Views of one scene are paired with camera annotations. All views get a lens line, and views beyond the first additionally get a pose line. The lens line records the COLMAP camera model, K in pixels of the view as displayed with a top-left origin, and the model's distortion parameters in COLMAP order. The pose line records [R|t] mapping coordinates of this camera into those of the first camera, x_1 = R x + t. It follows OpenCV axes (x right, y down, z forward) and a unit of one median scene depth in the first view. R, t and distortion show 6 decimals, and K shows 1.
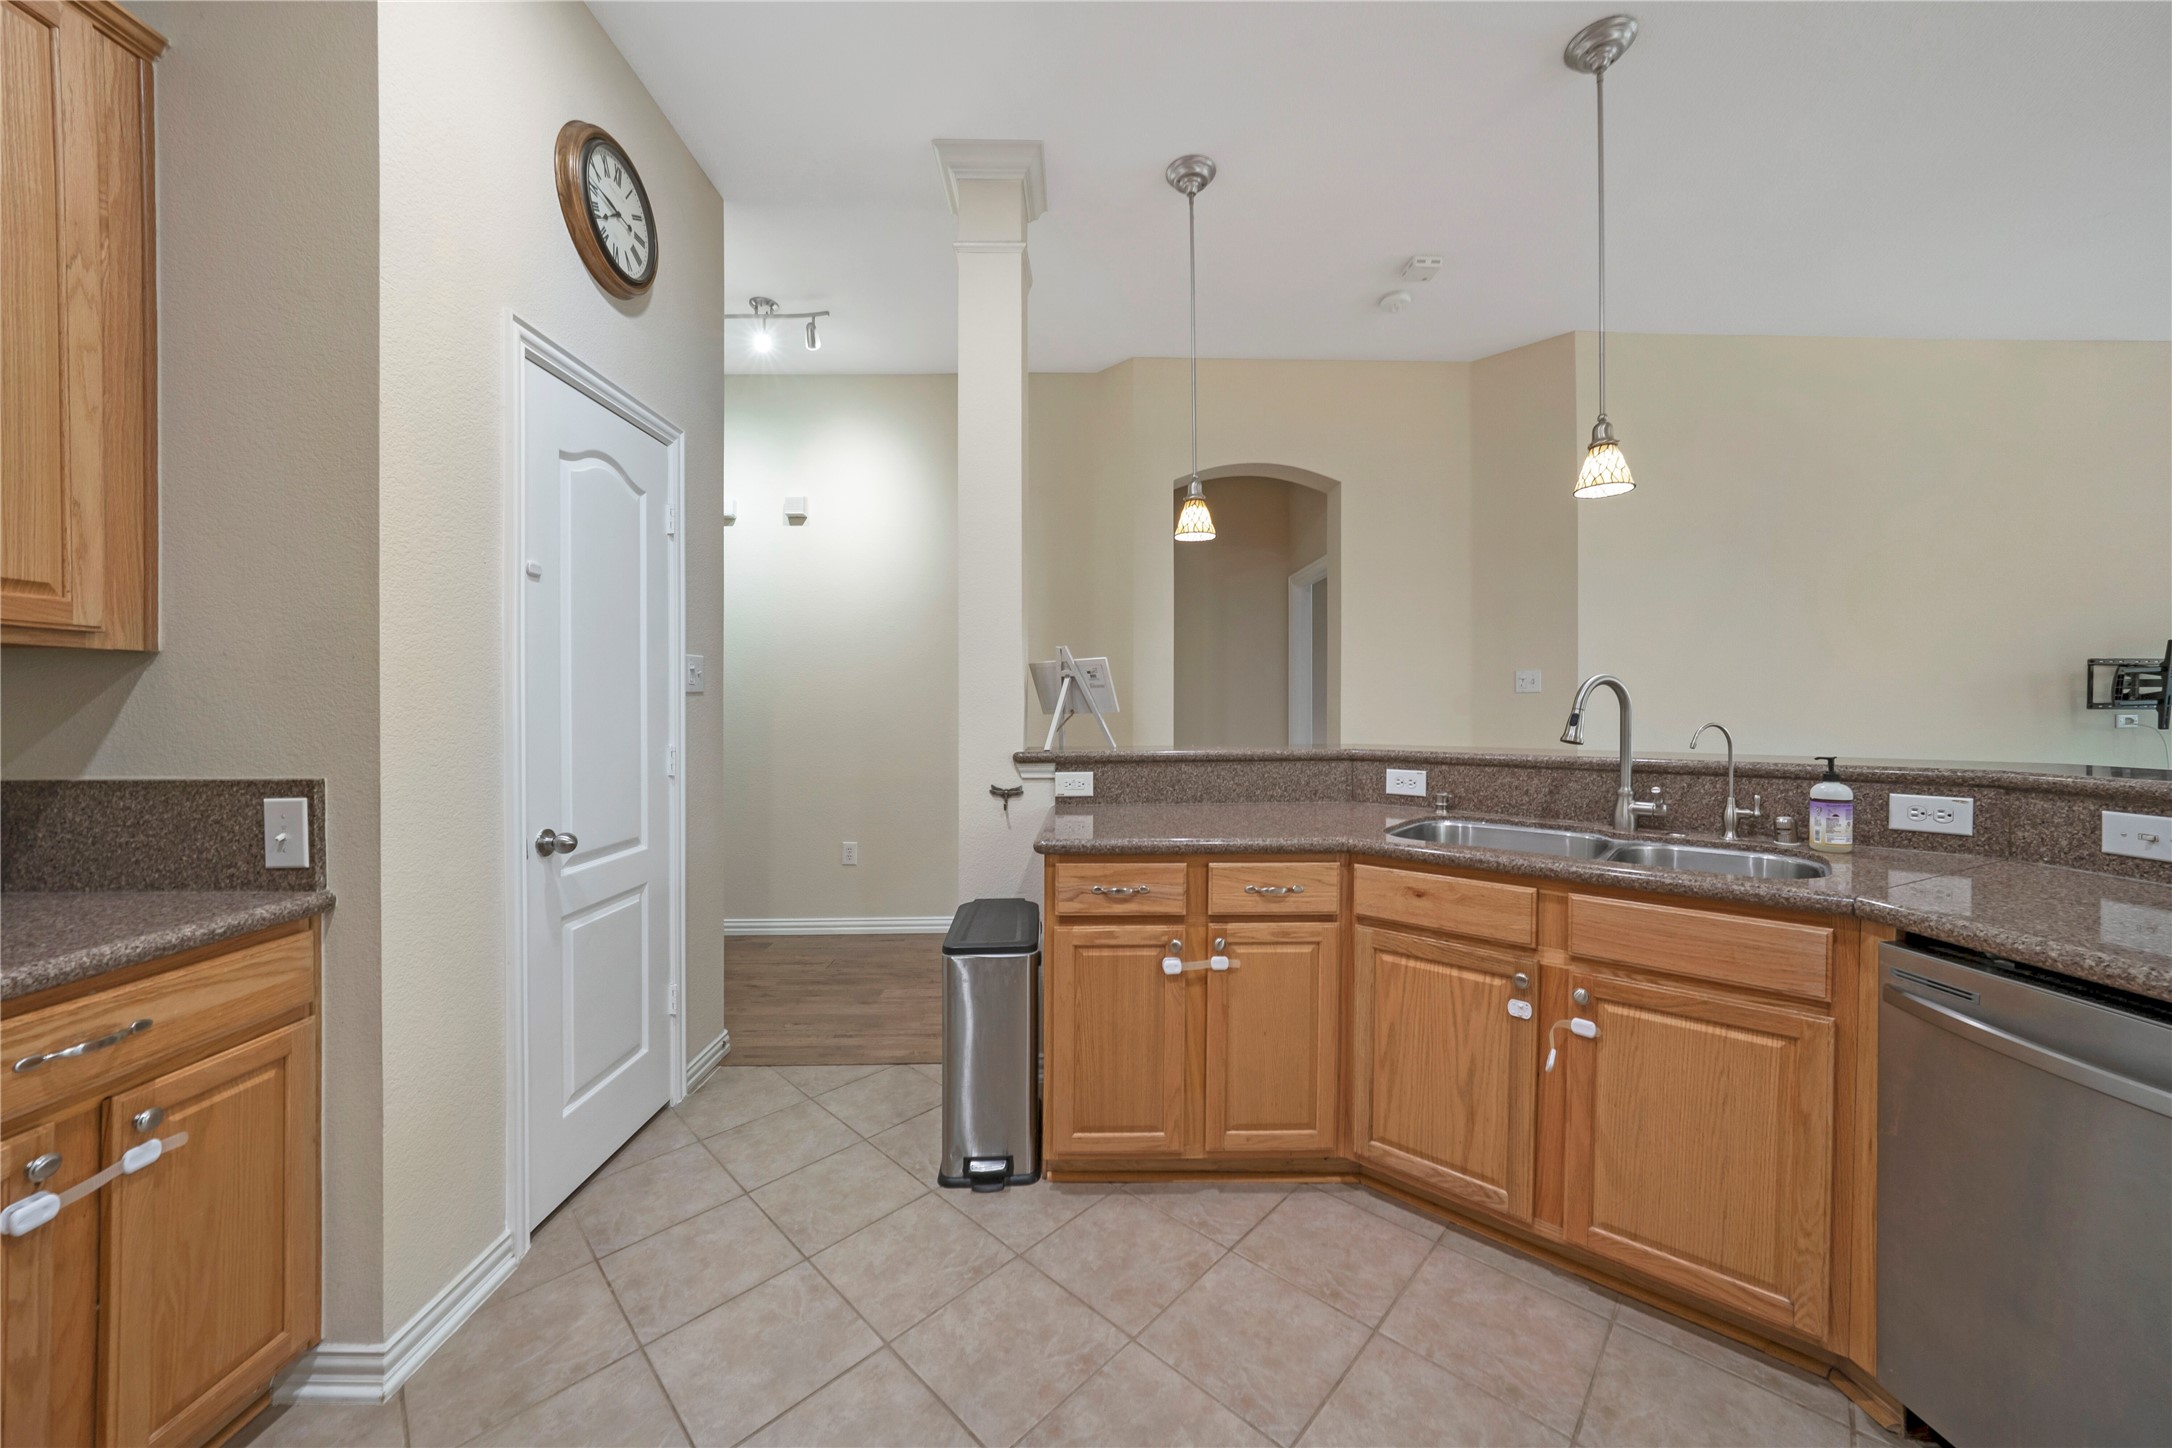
lens RADIAL K [[767.5, 0, 1093.3], [0, 767.5, 704.8], [0, 0, 1]] dist [-0.032244, 0.006016]
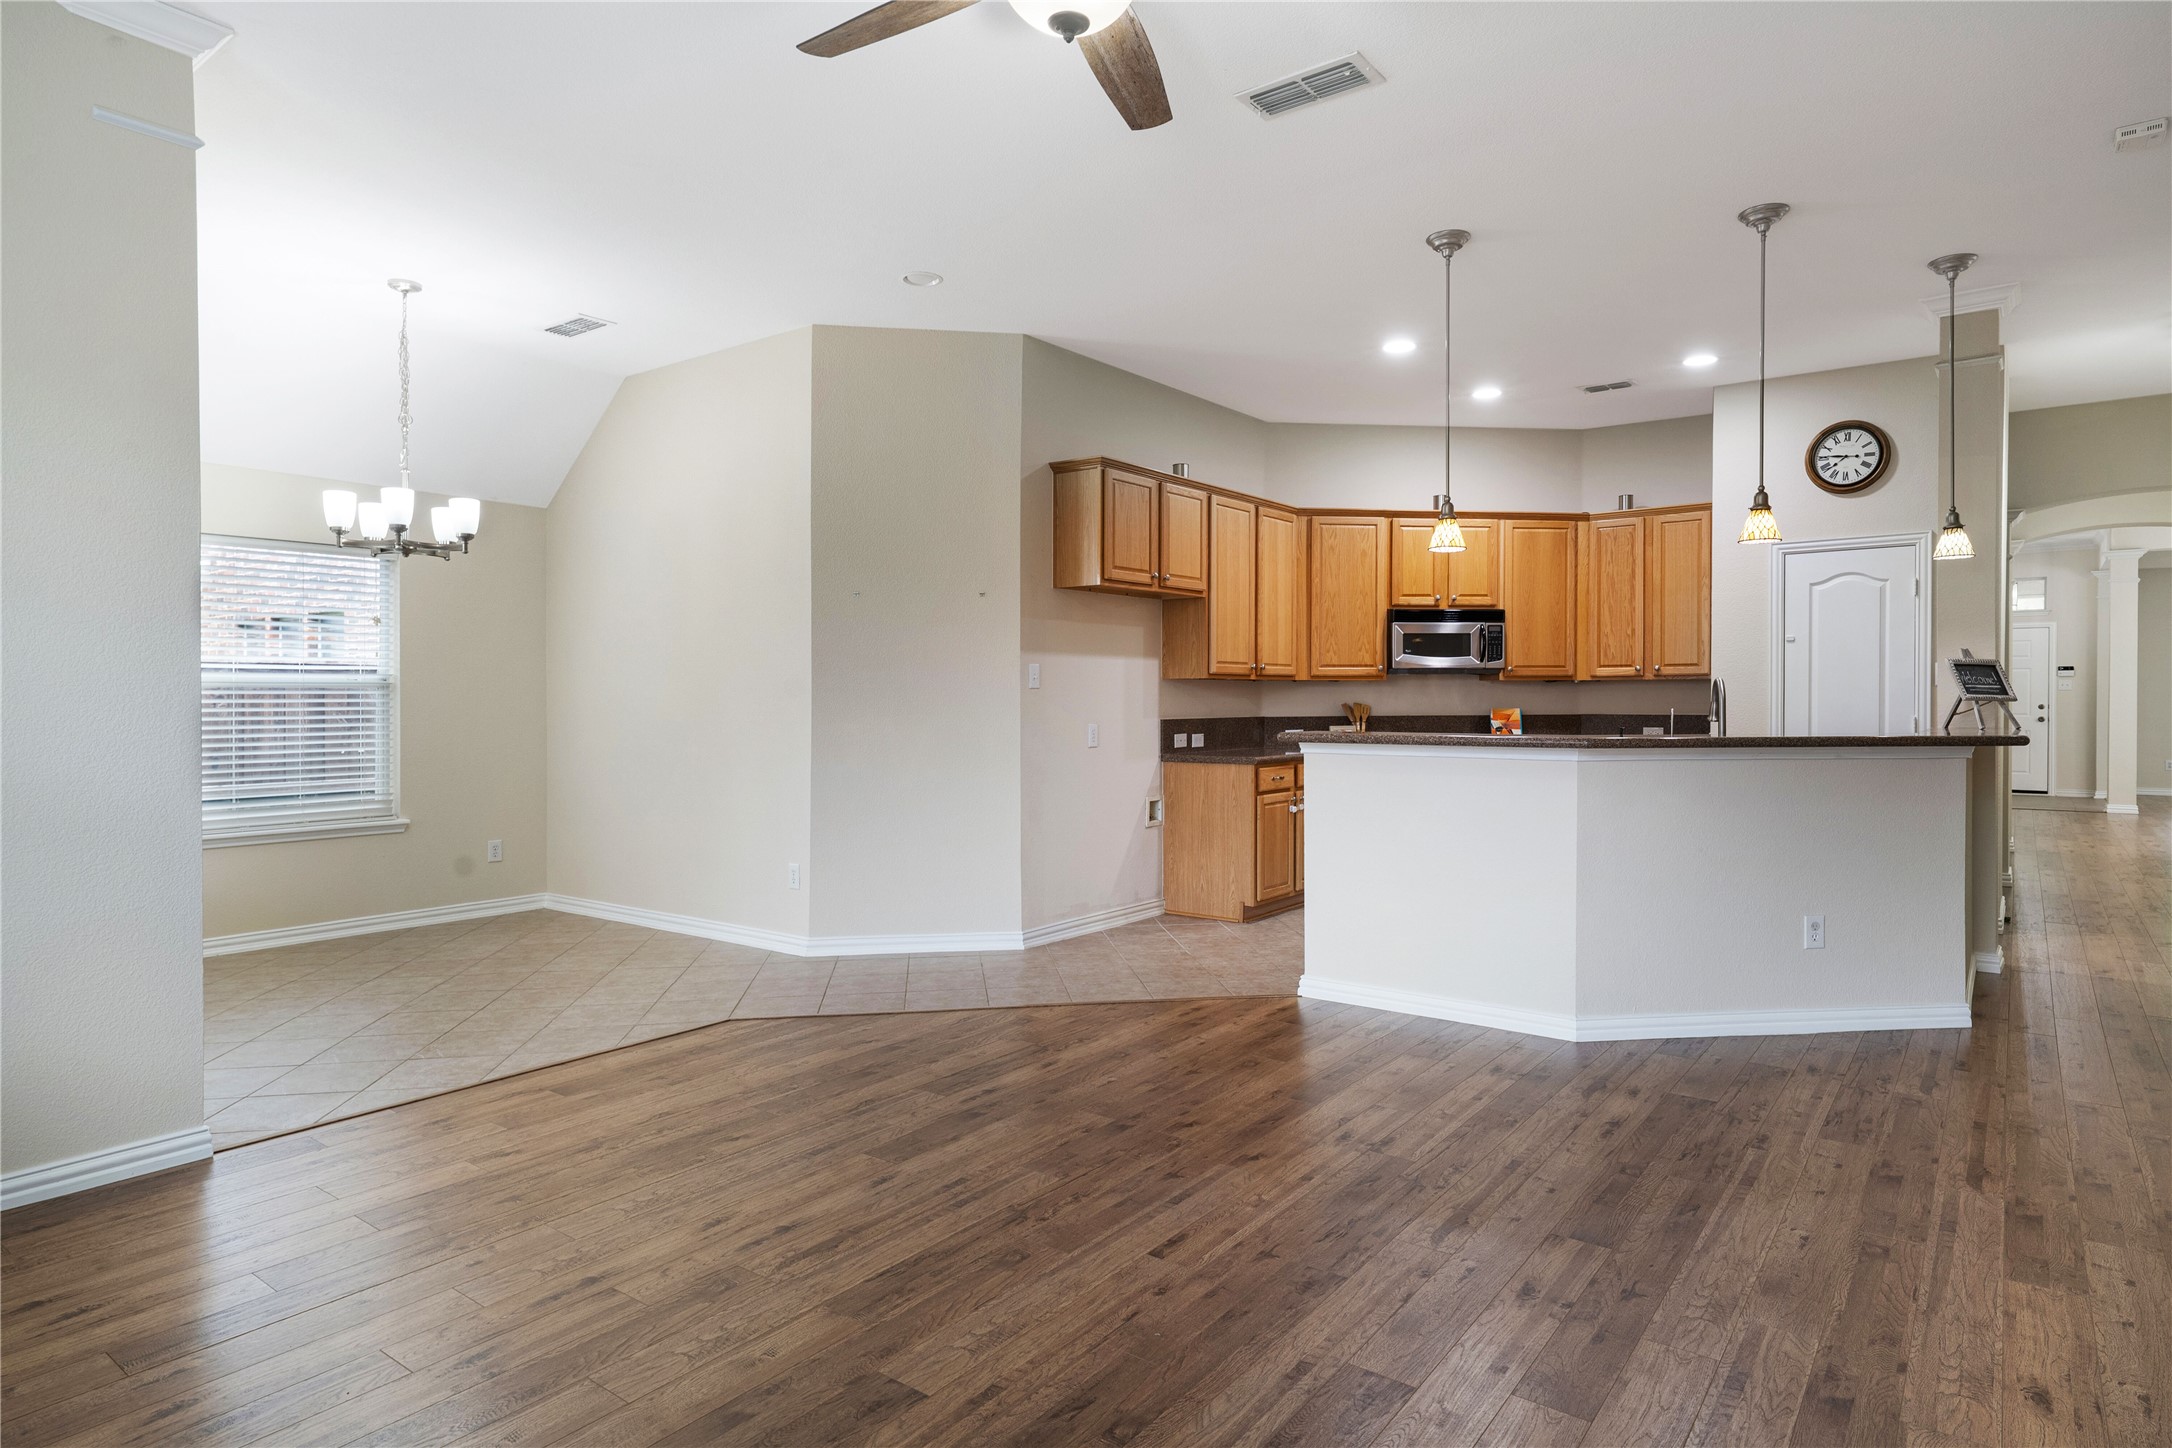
lens RADIAL K [[1236.6, 0, 1124.0], [0, 1236.6, 717.0], [0, 0, 1]] dist [0.015540, -0.000063]
pose [[-0.614763, 0.019303, -0.788476, 4.074939], [0.007318, 0.999797, 0.018771, -0.018370], [0.788678, 0.005770, -0.614779, 1.904031]]
